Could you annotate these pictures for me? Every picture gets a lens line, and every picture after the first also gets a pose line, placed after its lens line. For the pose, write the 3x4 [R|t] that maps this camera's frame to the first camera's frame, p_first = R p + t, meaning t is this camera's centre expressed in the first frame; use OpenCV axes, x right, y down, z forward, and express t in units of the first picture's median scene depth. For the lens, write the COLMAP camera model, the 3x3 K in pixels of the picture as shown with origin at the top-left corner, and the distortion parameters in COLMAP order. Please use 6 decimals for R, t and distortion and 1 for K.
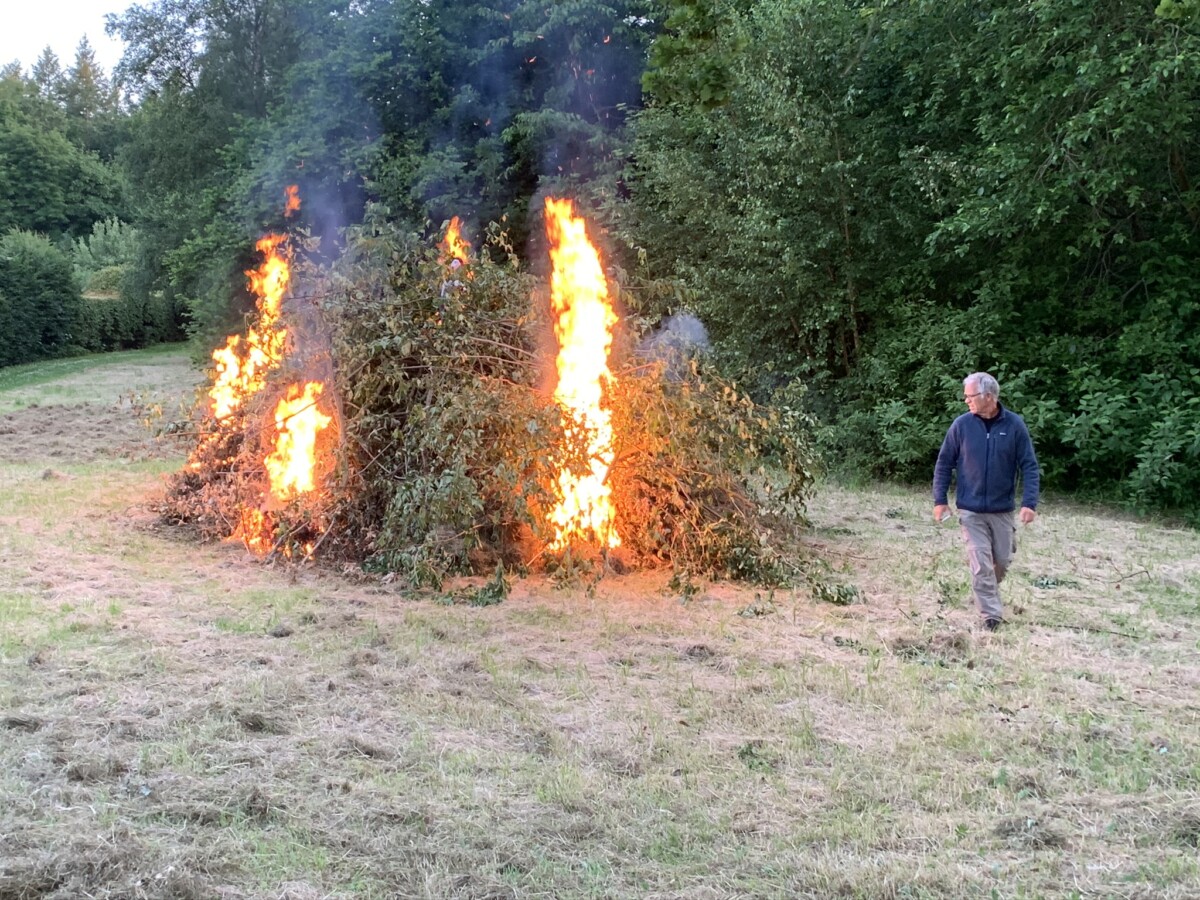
lens RADIAL K [[1521.3, 0, 598.6], [0, 1521.3, 449.0], [0, 0, 1]] dist [0.009386, 0.000000]
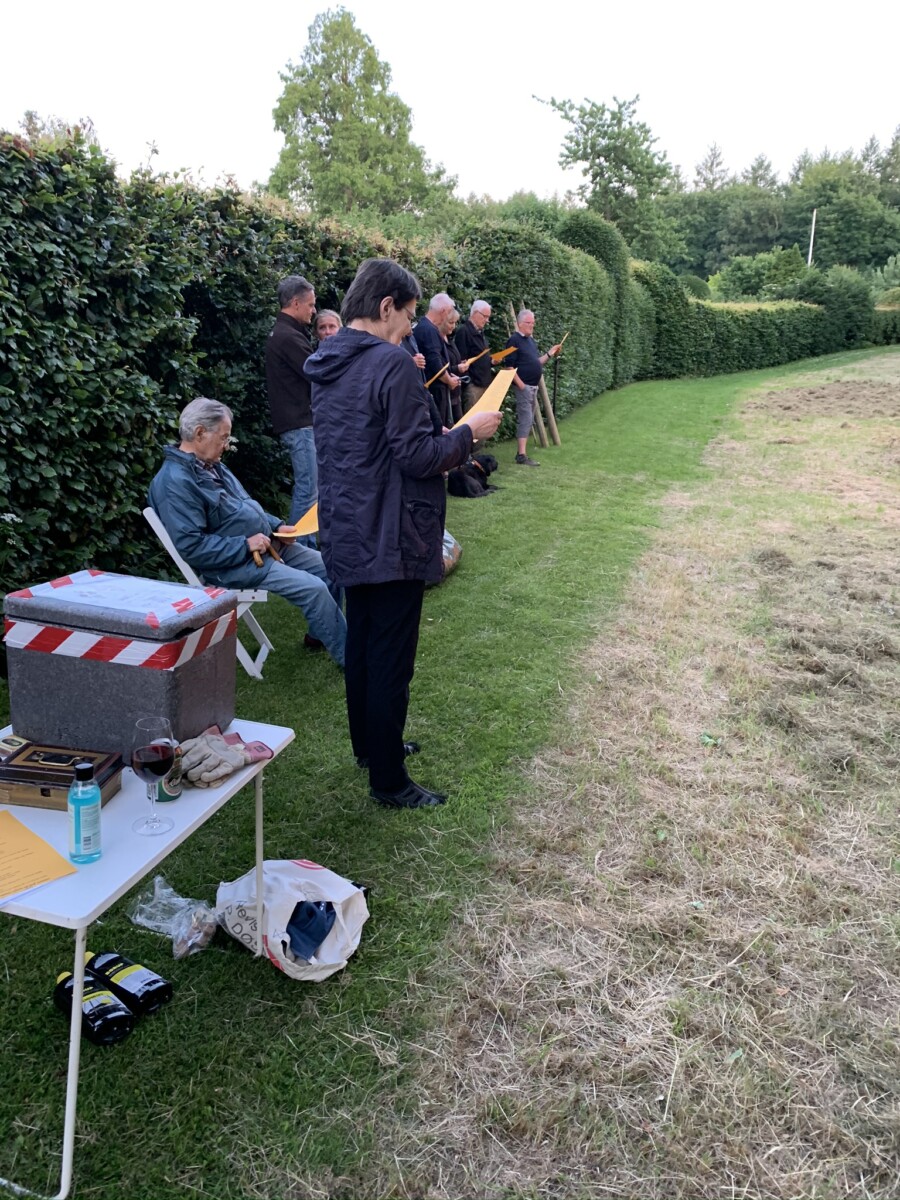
lens RADIAL K [[925.2, 0, 451.2], [0, 925.2, 602.9], [0, 0, 1]] dist [-0.006552, 0.001316]
pose [[0.742884, 0.181203, -0.644429, 0.005613], [-0.042160, 0.973421, 0.225109, -0.002903], [0.668091, -0.140060, 0.730779, -0.049975]]
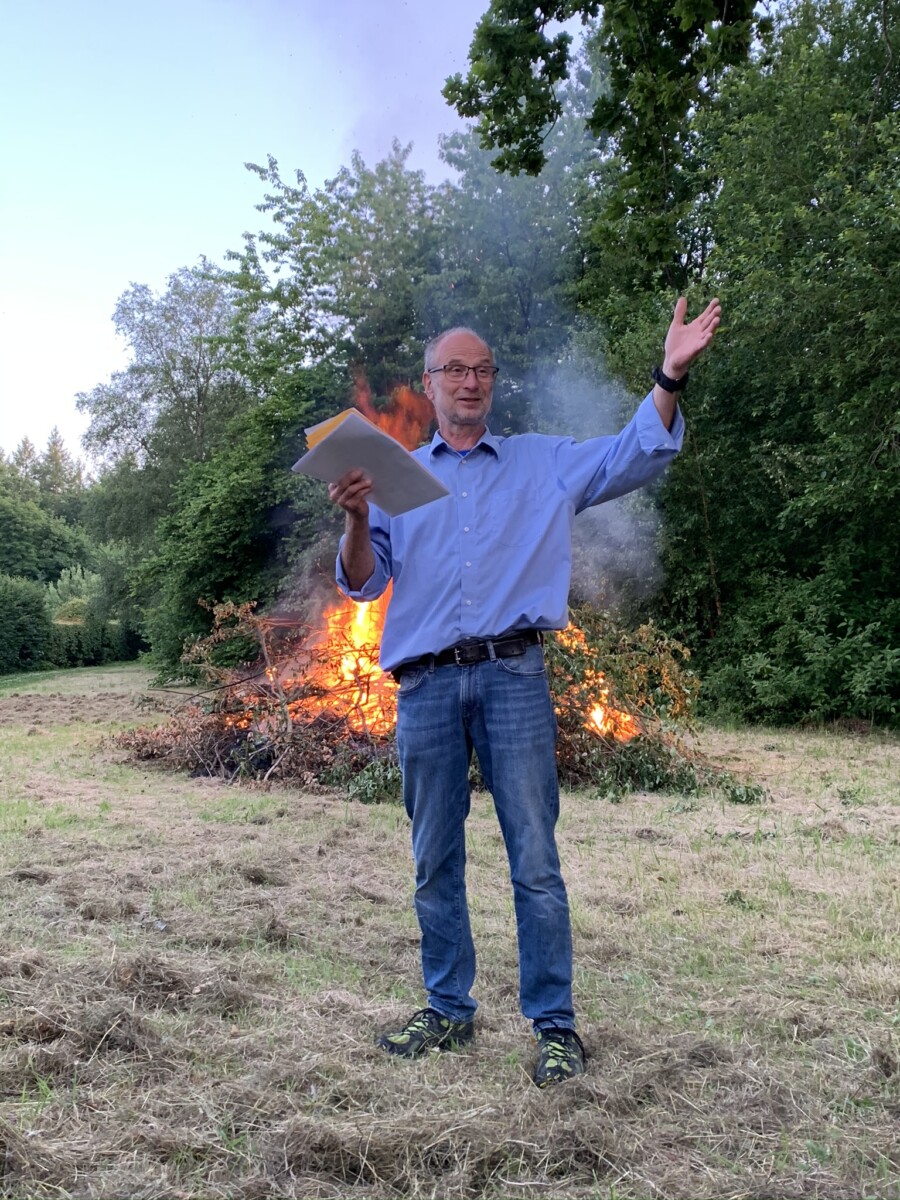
lens RADIAL K [[1216.8, 0, 448.1], [0, 1216.8, 594.6], [0, 0, 1]] dist [0.041785, 0.000000]
pose [[0.999672, -0.025101, -0.005118, -0.036712], [0.024152, 0.990086, -0.138367, 0.045765], [0.008541, 0.138198, 0.990368, 0.066563]]
